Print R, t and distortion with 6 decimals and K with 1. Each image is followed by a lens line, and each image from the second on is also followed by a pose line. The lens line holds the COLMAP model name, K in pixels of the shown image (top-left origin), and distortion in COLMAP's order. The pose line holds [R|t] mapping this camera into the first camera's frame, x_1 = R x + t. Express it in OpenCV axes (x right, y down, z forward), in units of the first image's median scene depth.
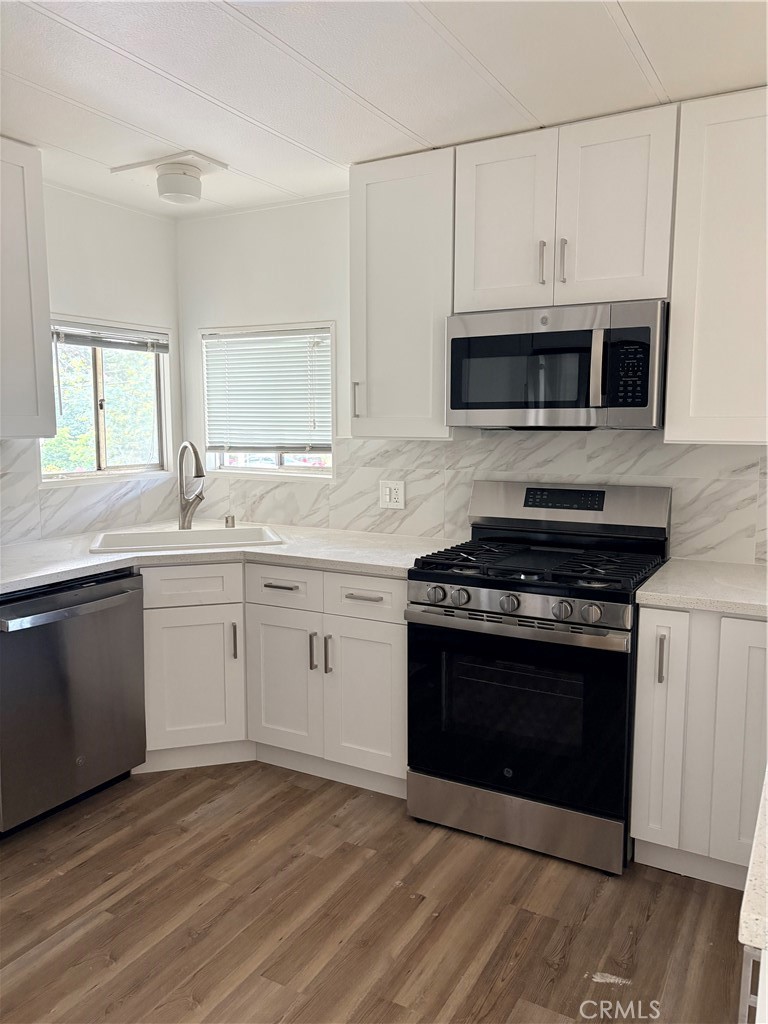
lens RADIAL K [[780.3, 0, 379.7], [0, 780.3, 508.5], [0, 0, 1]] dist [0.041351, -0.030184]
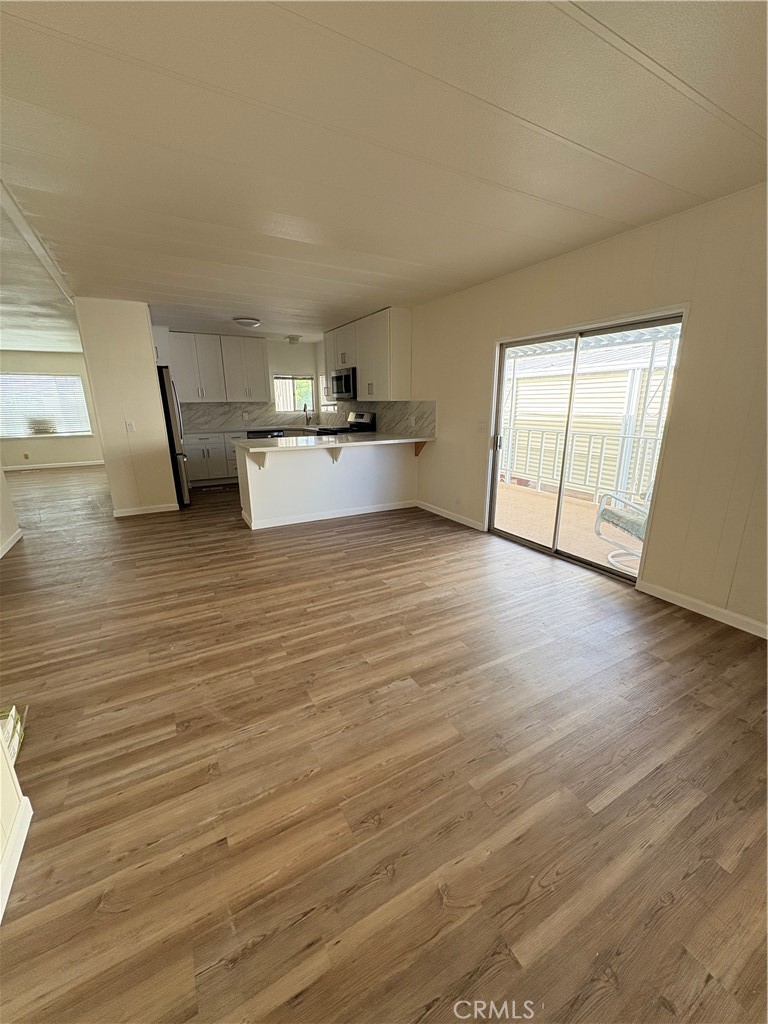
lens RADIAL K [[412.3, 0, 394.9], [0, 412.3, 513.8], [0, 0, 1]] dist [0.001958, 0.000061]
pose [[0.862447, 0.126842, -0.489997, 1.497326], [-0.052541, 0.985296, 0.162579, 0.128167], [0.503414, -0.114471, 0.856429, -0.798801]]
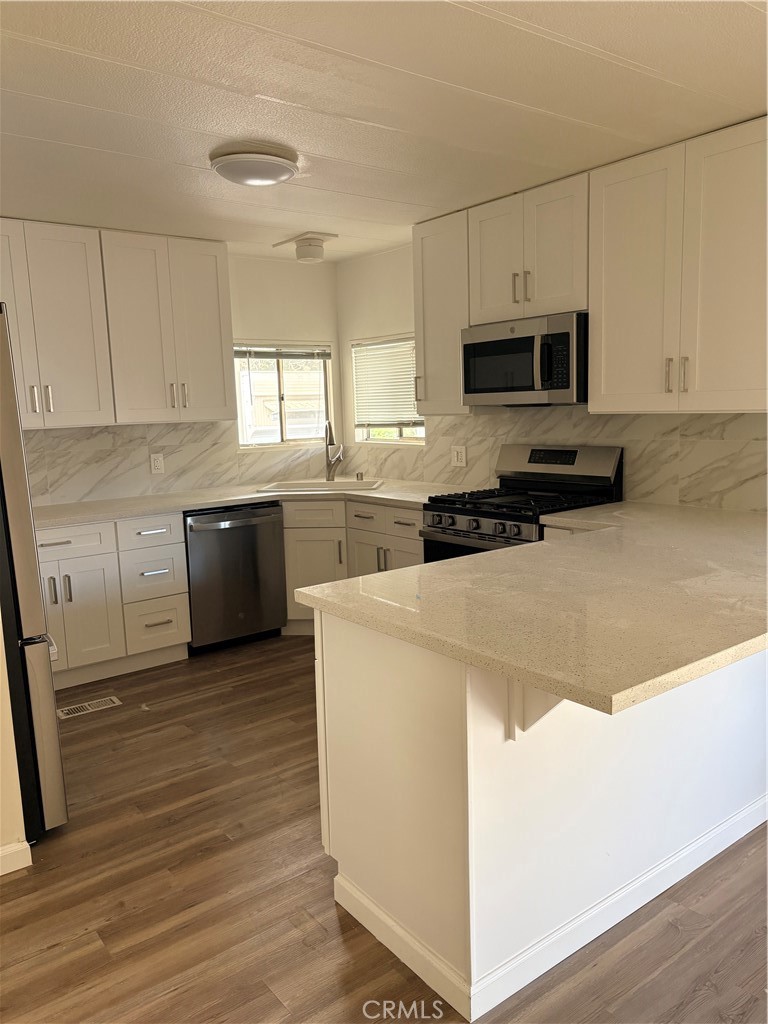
lens RADIAL K [[780.3, 0, 386.4], [0, 780.3, 510.5], [0, 0, 1]] dist [0.041351, -0.030184]
pose [[0.922601, 0.022816, -0.385080, 0.489538], [-0.012500, 0.999493, 0.029272, 0.044390], [0.385553, -0.022193, 0.922419, -0.363199]]
